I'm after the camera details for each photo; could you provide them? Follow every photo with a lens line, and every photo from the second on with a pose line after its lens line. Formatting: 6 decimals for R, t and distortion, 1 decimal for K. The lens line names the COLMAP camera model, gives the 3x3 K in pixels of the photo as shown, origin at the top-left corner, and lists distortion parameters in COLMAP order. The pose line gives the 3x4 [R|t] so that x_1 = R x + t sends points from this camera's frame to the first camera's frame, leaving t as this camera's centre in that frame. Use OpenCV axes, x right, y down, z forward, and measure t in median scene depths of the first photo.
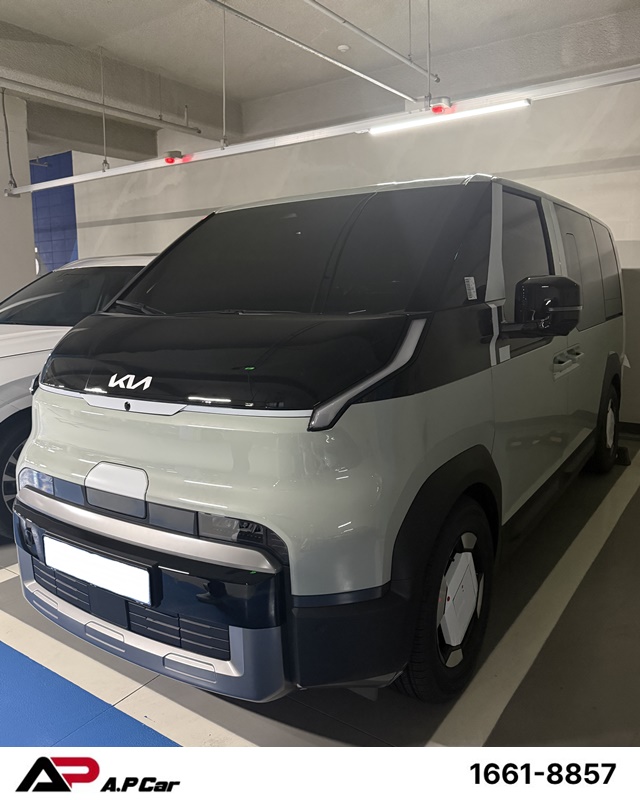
lens RADIAL K [[622.5, 0, 320.0], [0, 622.5, 400.0], [0, 0, 1]] dist [-0.073889, -0.000399]
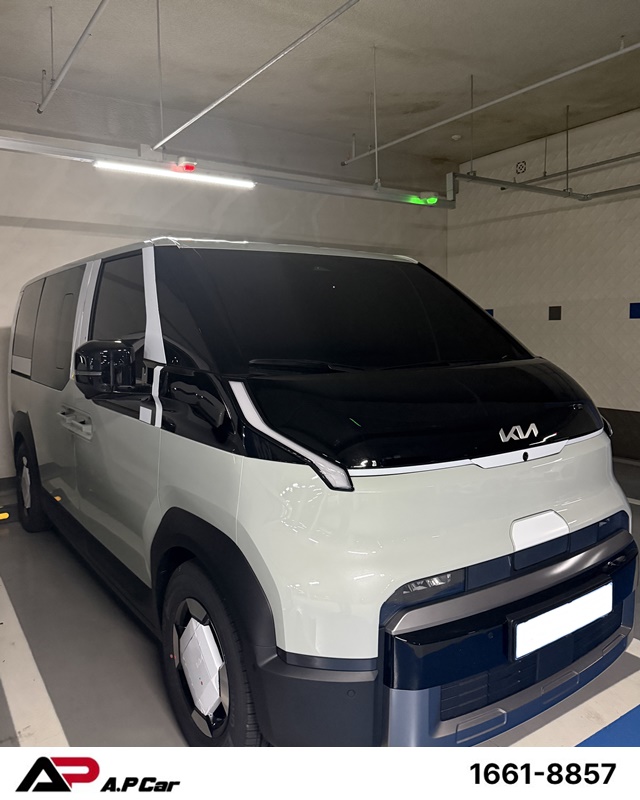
lens RADIAL K [[622.5, 0, 320.0], [0, 622.5, 400.0], [0, 0, 1]] dist [-0.073889, -0.000399]
pose [[0.373331, -0.074144, 0.924731, -1.356113], [0.157690, 0.987367, 0.015504, -0.148739], [-0.914198, 0.140033, 0.380306, 0.905995]]
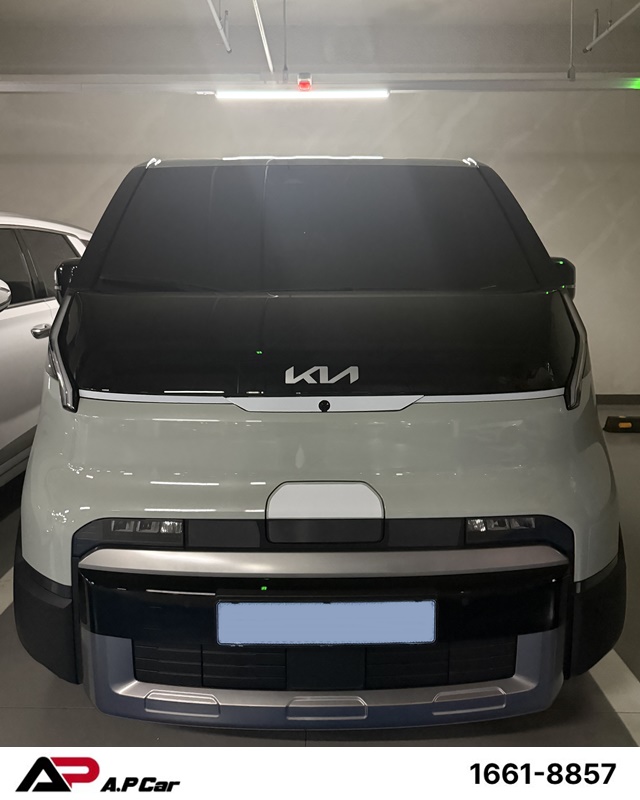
lens RADIAL K [[610.8, 0, 320.0], [0, 610.8, 400.0], [0, 0, 1]] dist [0.031069, -0.003846]
pose [[0.830738, -0.086658, 0.549877, -0.738738], [0.078786, 0.996168, 0.037964, -0.027205], [-0.551060, 0.011784, 0.834382, 0.355037]]
